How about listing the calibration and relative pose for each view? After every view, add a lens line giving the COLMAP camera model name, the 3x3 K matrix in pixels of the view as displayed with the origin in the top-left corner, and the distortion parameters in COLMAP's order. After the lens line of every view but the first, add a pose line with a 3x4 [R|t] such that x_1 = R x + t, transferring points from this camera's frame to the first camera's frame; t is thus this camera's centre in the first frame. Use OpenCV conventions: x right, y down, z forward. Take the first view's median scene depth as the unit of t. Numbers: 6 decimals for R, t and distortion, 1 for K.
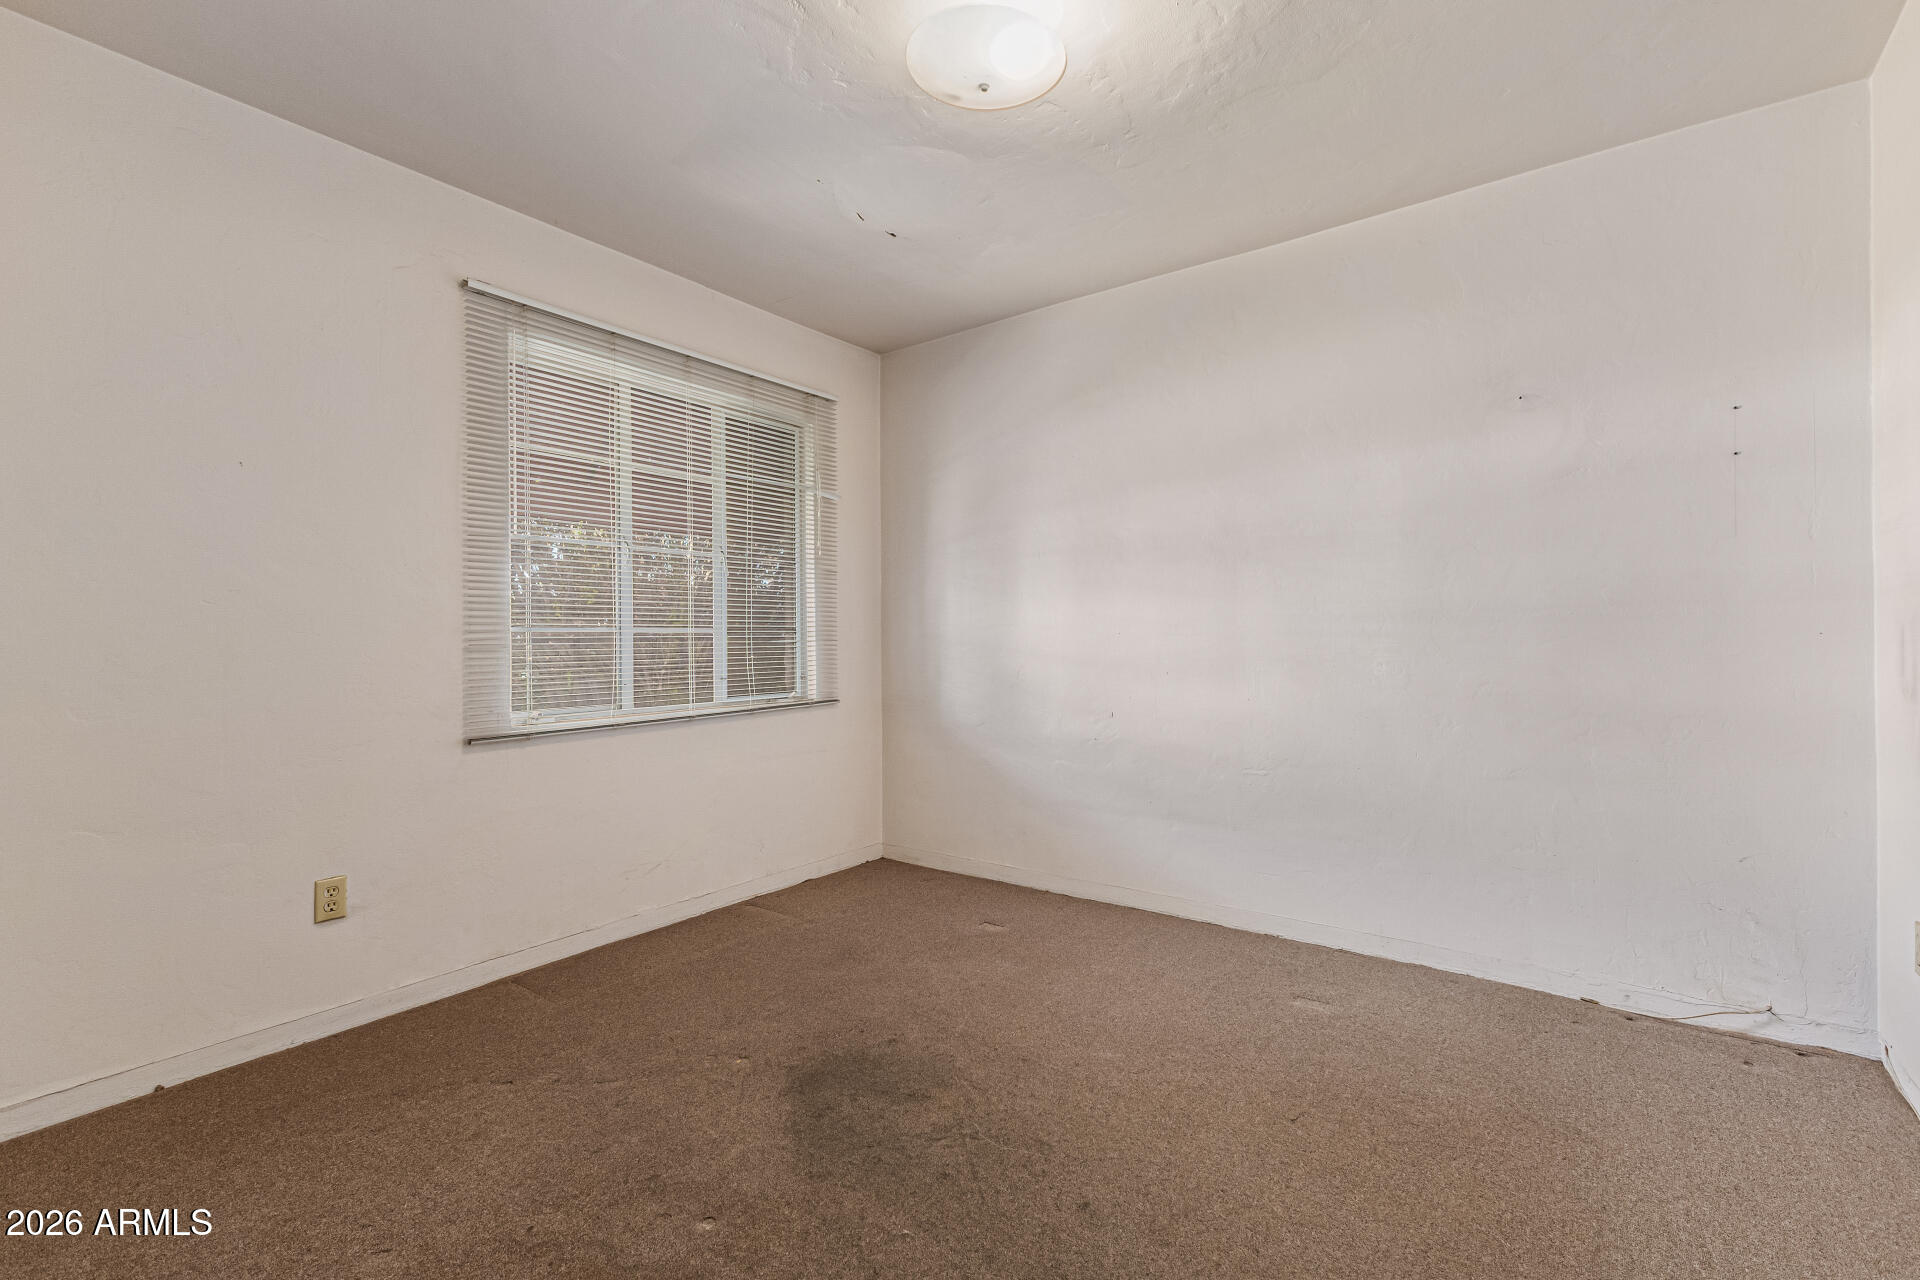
lens RADIAL K [[822.5, 0, 960.0], [0, 822.5, 640.0], [0, 0, 1]] dist [0.001339, 0.000170]
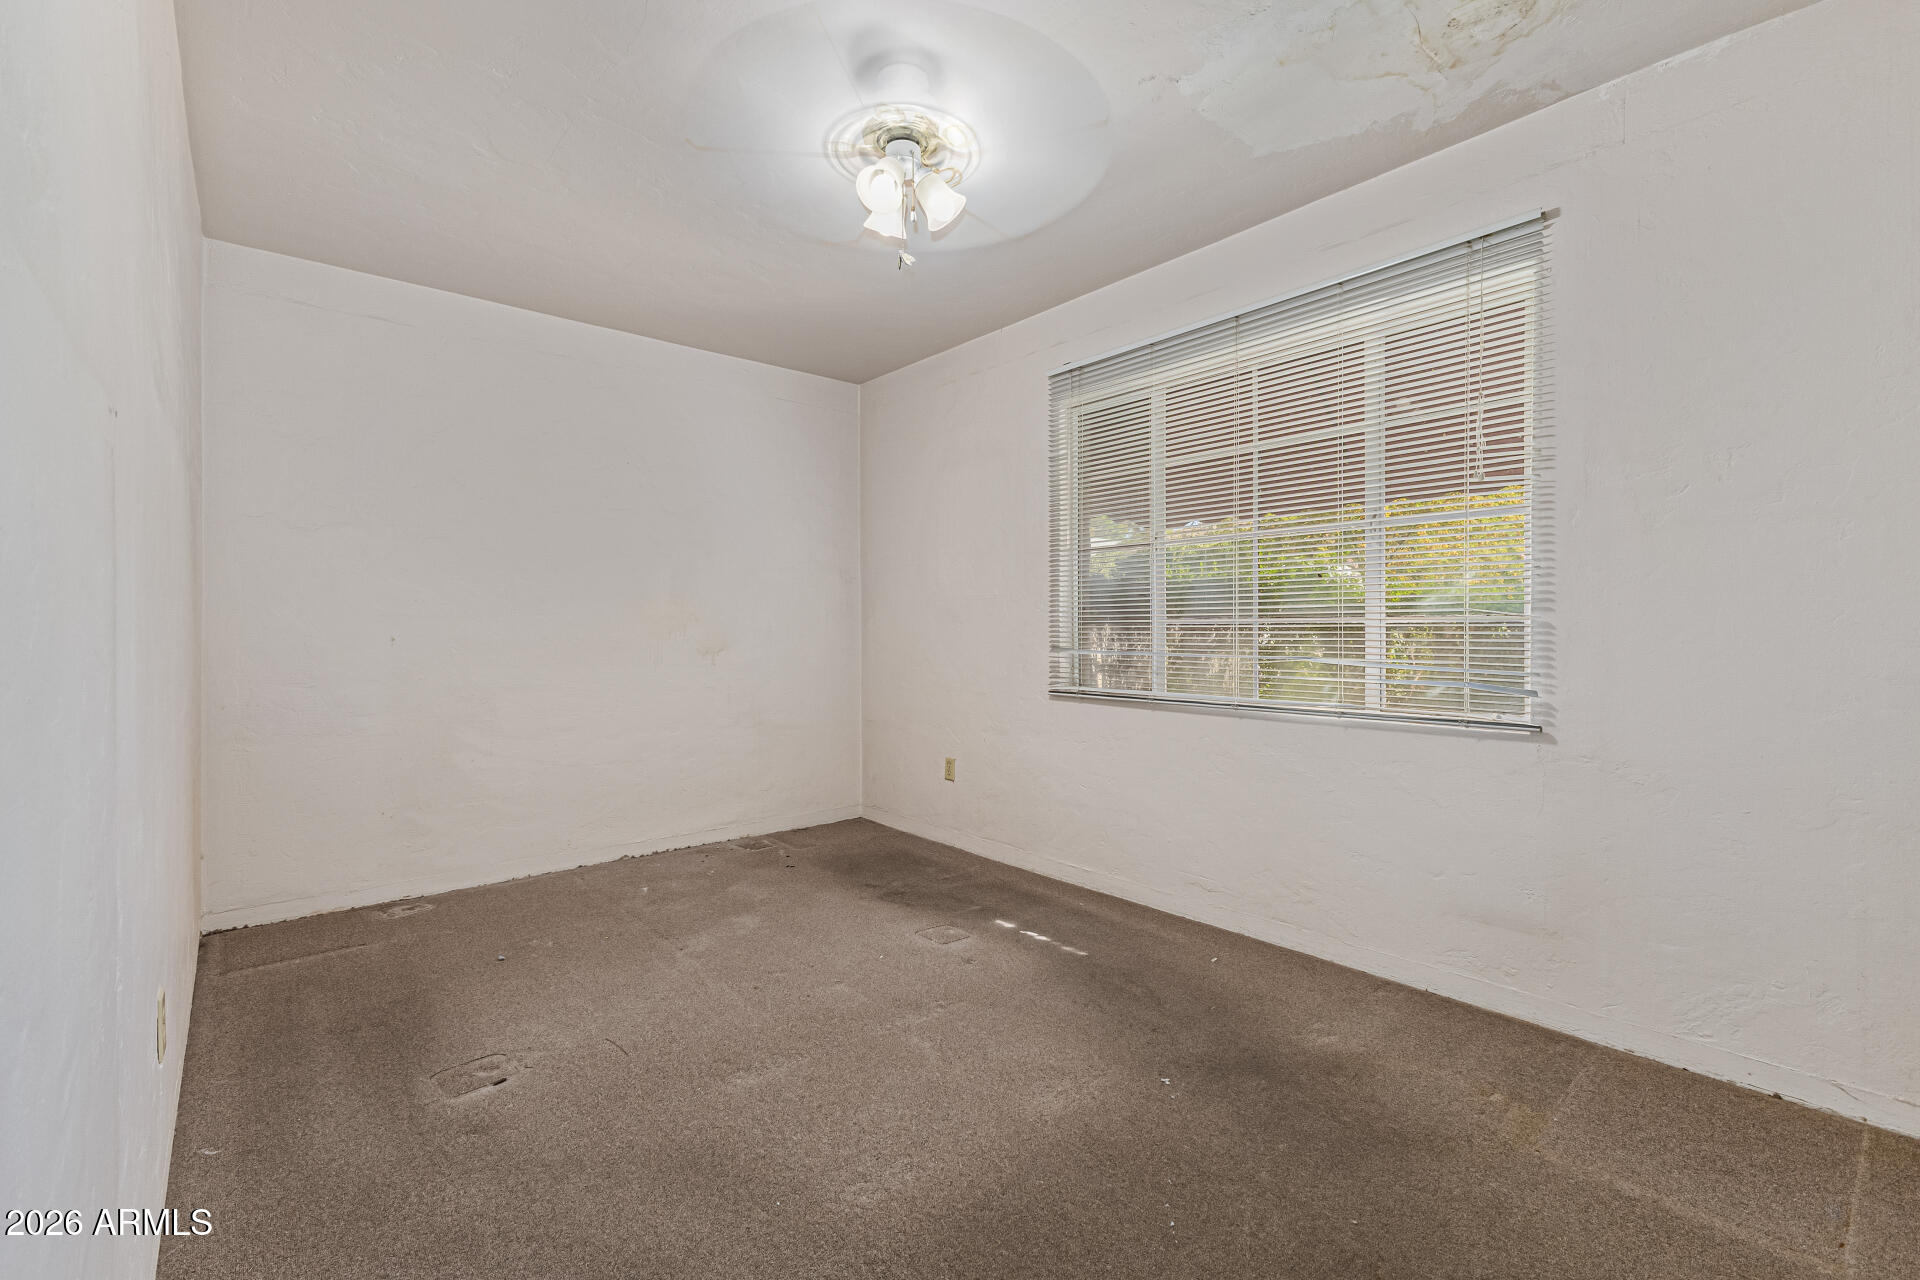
lens RADIAL K [[822.5, 0, 960.0], [0, 822.5, 640.0], [0, 0, 1]] dist [0.001339, 0.000170]
pose [[-0.228934, 0.011489, -0.973374, 0.709825], [-0.010022, 0.999850, 0.014158, 0.000072], [0.973390, 0.012996, -0.228784, 0.997938]]
